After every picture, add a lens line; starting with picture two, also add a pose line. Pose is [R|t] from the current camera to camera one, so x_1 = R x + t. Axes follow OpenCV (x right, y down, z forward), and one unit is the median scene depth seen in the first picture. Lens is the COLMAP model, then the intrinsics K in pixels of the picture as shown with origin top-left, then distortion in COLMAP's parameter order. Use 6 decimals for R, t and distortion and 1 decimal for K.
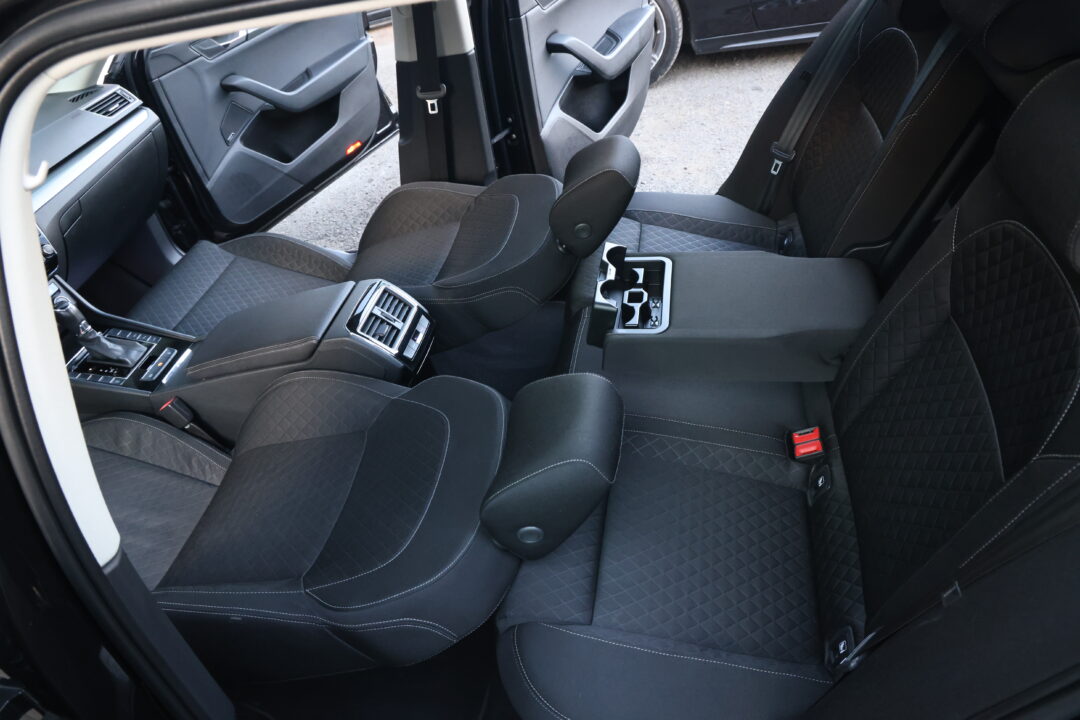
lens RADIAL K [[747.2, 0, 538.9], [0, 747.2, 361.9], [0, 0, 1]] dist [-0.092536, 0.059567]
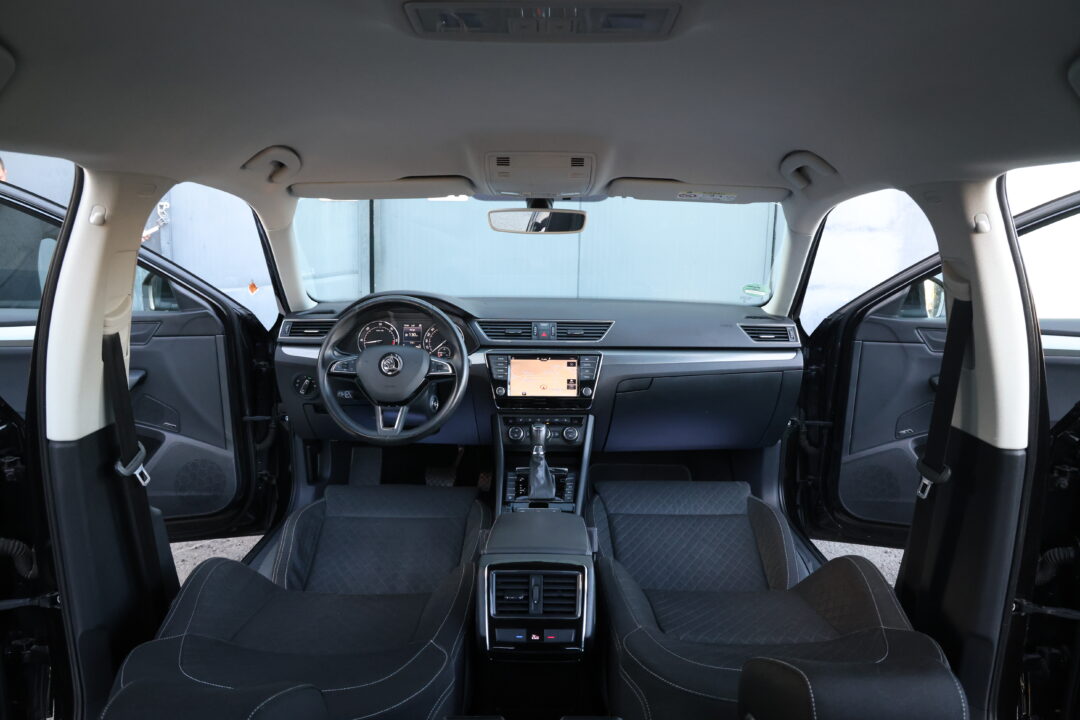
lens RADIAL K [[747.2, 0, 537.2], [0, 747.2, 363.2], [0, 0, 1]] dist [-0.092536, 0.059567]
pose [[0.165157, 0.360989, -0.917829, 0.373737], [-0.652871, 0.737542, 0.172602, -0.312802], [0.739244, 0.570718, 0.357490, 0.427735]]
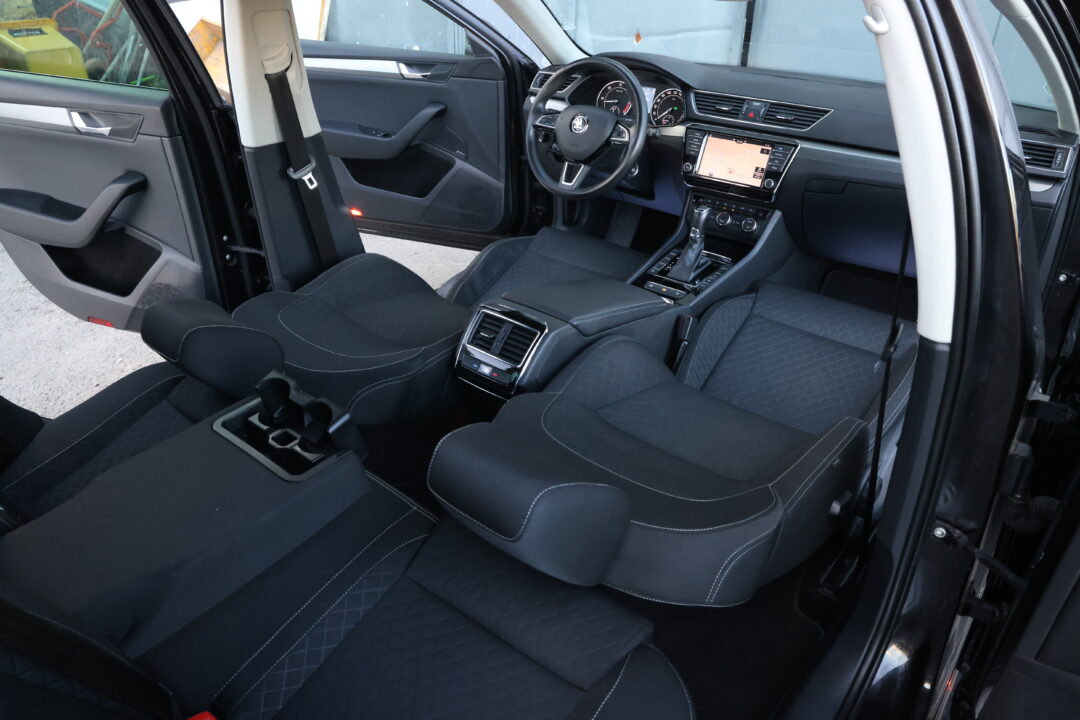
lens RADIAL K [[747.2, 0, 534.7], [0, 747.2, 357.6], [0, 0, 1]] dist [-0.092536, 0.059567]
pose [[-0.494826, 0.570520, -0.655480, 0.346949], [-0.477599, 0.451614, 0.753621, -0.640208], [0.725980, 0.685967, 0.049010, 0.780718]]
